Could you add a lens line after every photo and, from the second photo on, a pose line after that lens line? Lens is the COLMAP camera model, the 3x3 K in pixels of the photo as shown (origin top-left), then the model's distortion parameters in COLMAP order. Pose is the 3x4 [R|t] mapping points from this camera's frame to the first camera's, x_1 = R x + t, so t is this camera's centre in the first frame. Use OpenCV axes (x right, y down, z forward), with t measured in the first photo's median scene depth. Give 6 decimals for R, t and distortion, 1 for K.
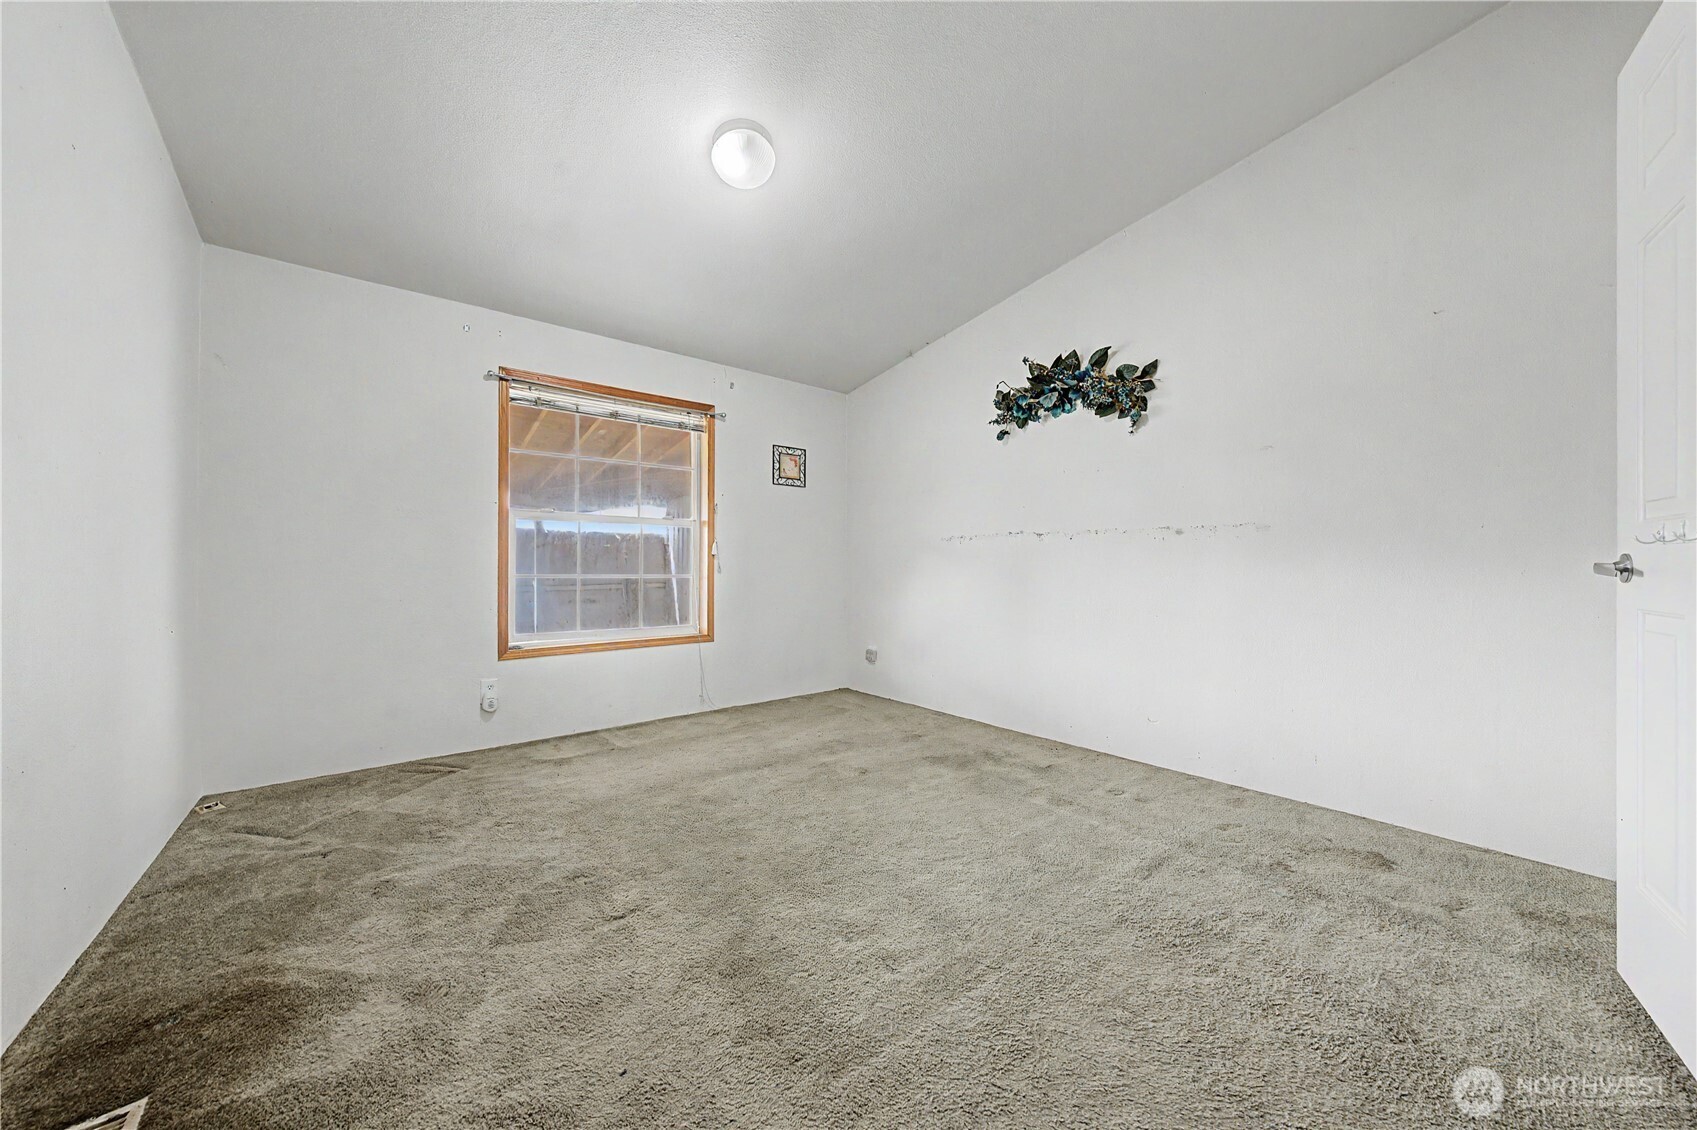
lens RADIAL K [[583.3, 0, 848.1], [0, 583.3, 562.9], [0, 0, 1]] dist [-0.024263, 0.004149]
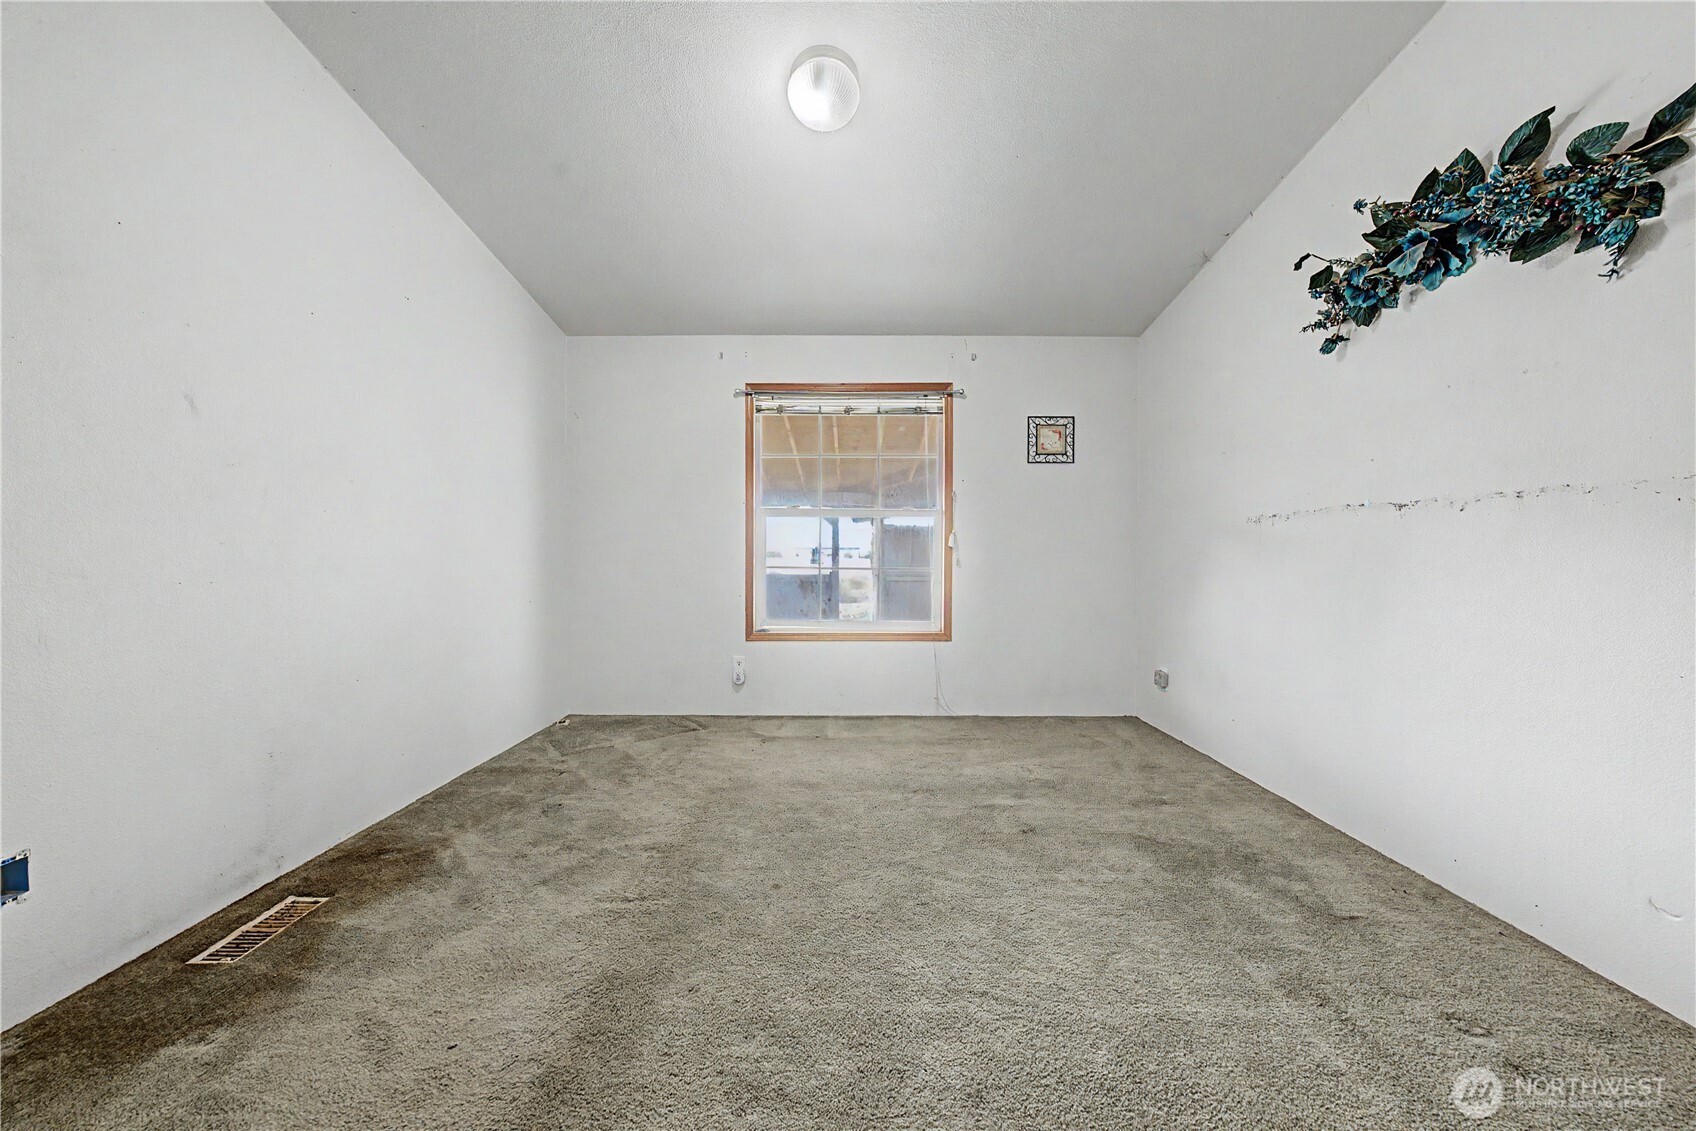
lens RADIAL K [[582.9, 0, 833.4], [0, 582.9, 566.7], [0, 0, 1]] dist [-0.024263, 0.004149]
pose [[0.768292, 0.012317, -0.639981, 0.261985], [-0.000383, 0.999824, 0.018783, -0.000089], [0.640100, -0.014186, 0.768161, 0.219273]]
